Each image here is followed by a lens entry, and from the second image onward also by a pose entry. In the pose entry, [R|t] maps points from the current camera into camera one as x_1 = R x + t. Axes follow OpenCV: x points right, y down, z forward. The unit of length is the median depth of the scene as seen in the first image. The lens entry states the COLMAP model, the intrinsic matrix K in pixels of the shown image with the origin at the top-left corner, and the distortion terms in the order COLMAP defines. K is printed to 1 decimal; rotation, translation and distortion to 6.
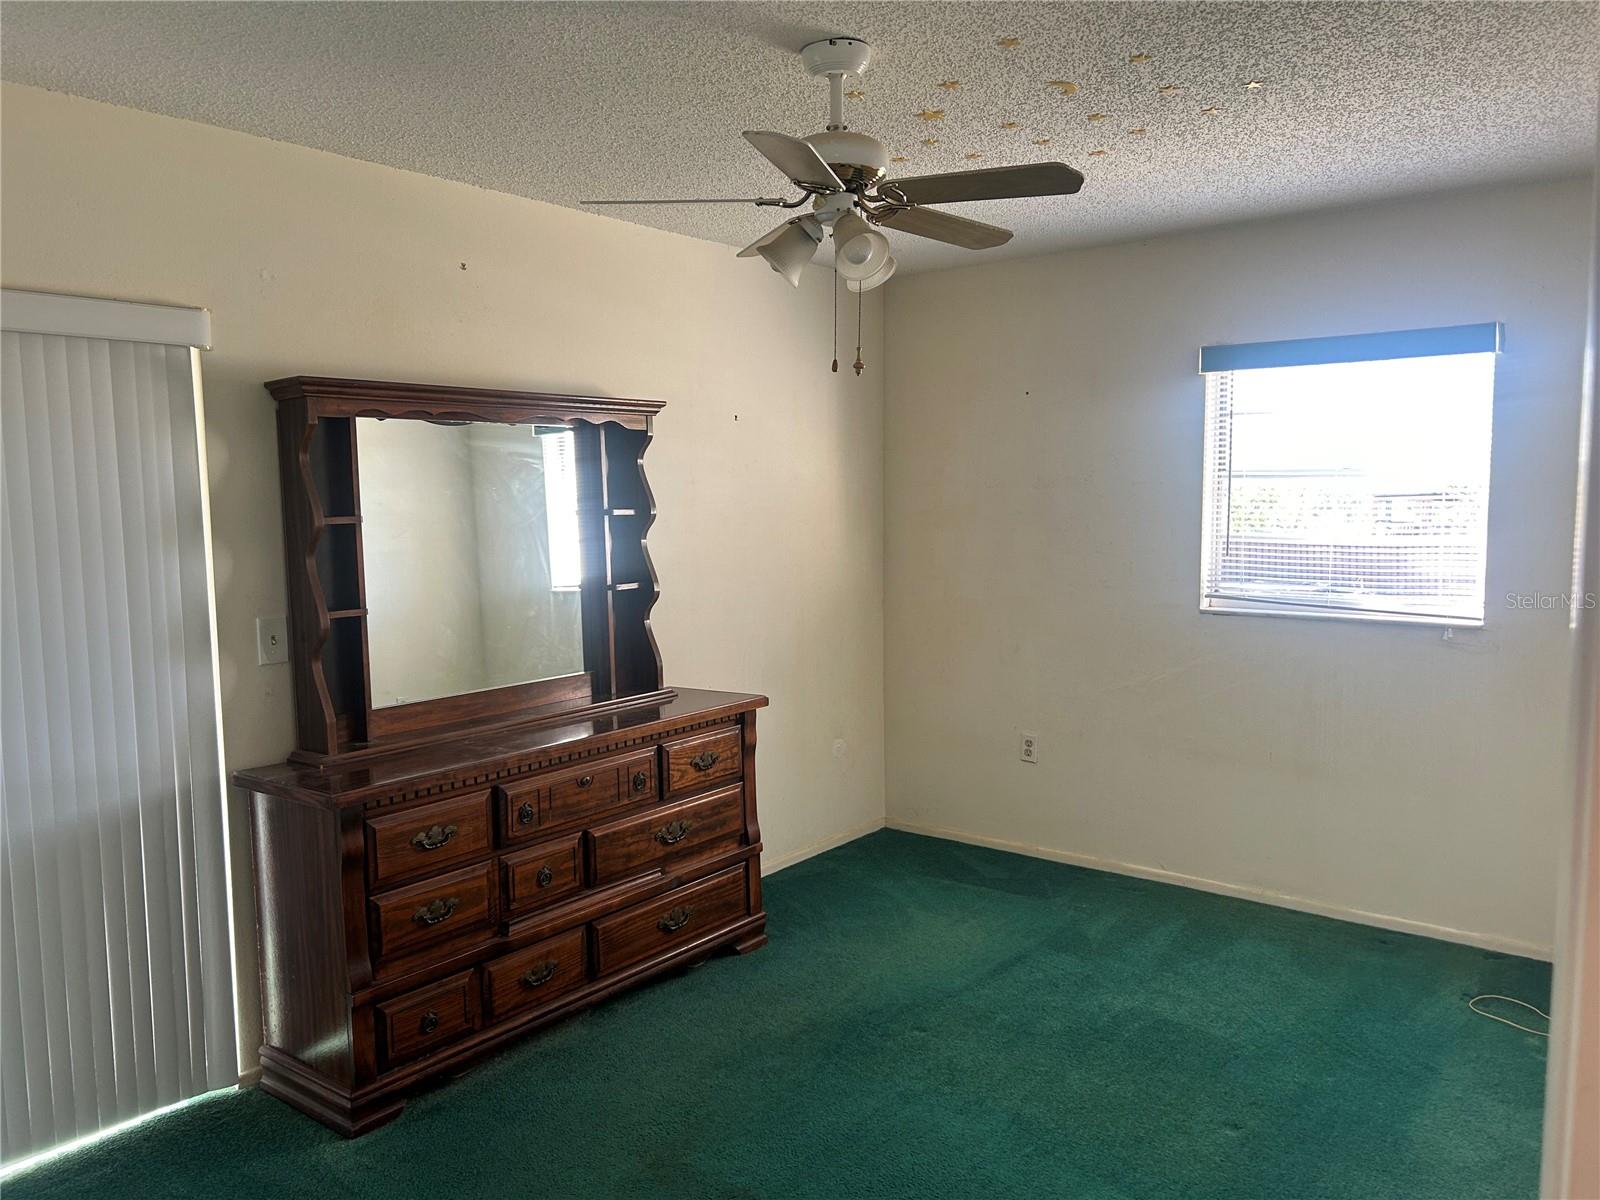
lens RADIAL K [[1183.5, 0, 801.4], [0, 1183.5, 591.0], [0, 0, 1]] dist [0.087423, -0.205110]
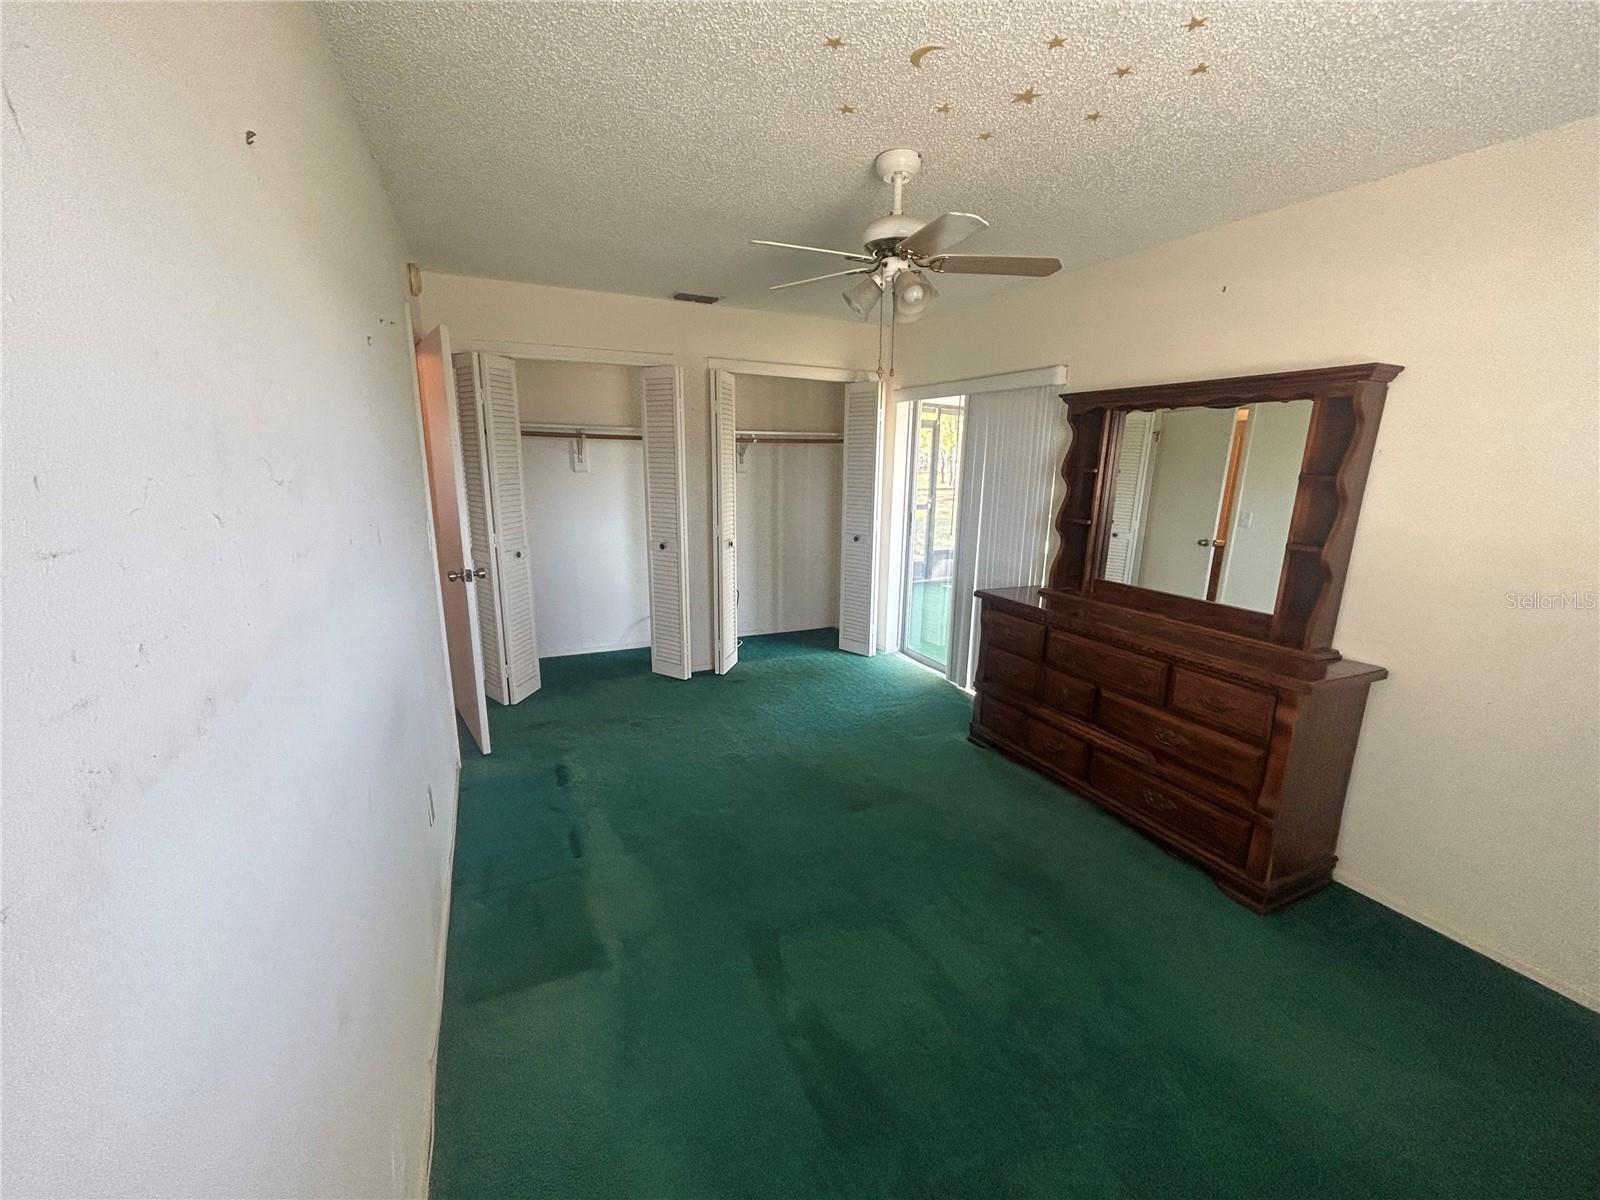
lens RADIAL K [[647.7, 0, 803.0], [0, 647.7, 601.6], [0, 0, 1]] dist [0.014416, -0.005197]
pose [[-0.432503, 0.210160, -0.876797, 0.672819], [-0.082704, 0.959109, 0.270686, -0.093793], [0.897831, 0.189587, -0.397436, 0.962540]]
